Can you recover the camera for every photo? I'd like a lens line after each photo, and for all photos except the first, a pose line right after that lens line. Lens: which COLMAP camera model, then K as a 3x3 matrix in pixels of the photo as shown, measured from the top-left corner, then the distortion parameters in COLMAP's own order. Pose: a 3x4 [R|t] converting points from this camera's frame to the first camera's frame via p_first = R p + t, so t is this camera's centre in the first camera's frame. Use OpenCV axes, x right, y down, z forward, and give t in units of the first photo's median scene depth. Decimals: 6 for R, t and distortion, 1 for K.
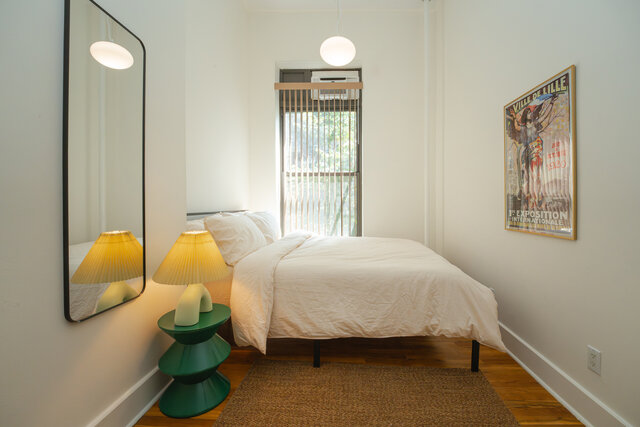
lens RADIAL K [[267.1, 0, 328.1], [0, 267.1, 204.9], [0, 0, 1]] dist [-0.007527, -0.002575]
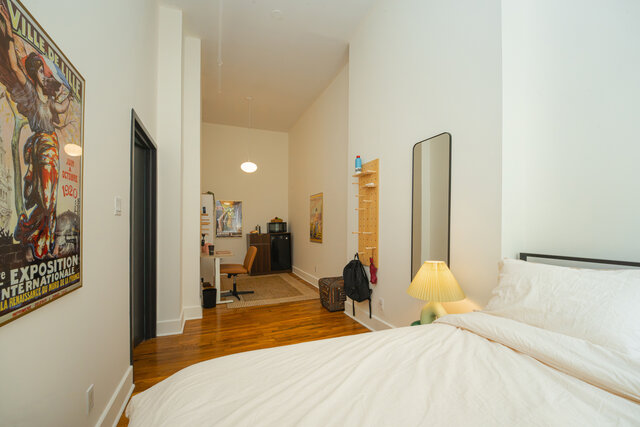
lens RADIAL K [[267.1, 0, 317.7], [0, 267.1, 223.2], [0, 0, 1]] dist [-0.007527, -0.002575]
pose [[-0.908107, -0.013949, -0.418505, 0.505293], [-0.007883, 0.999837, -0.016219, -0.053854], [0.418663, -0.011429, -0.908070, 1.747453]]
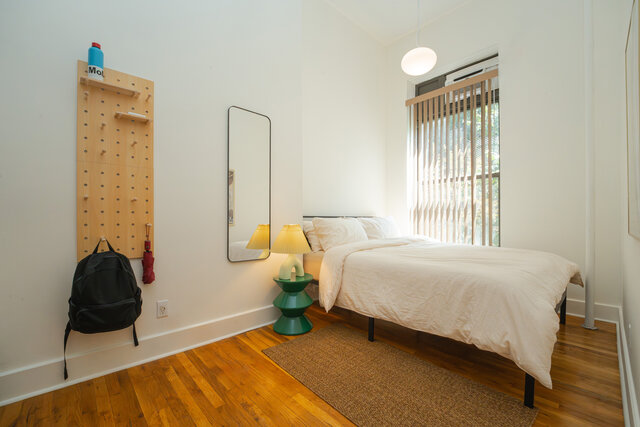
lens RADIAL K [[267.1, 0, 321.7], [0, 267.1, 217.5], [0, 0, 1]] dist [-0.007527, -0.002575]
pose [[0.705317, -0.005871, -0.708868, 0.678960], [0.000169, 0.999967, -0.008113, 0.061020], [0.708892, 0.005603, 0.705295, -0.010617]]
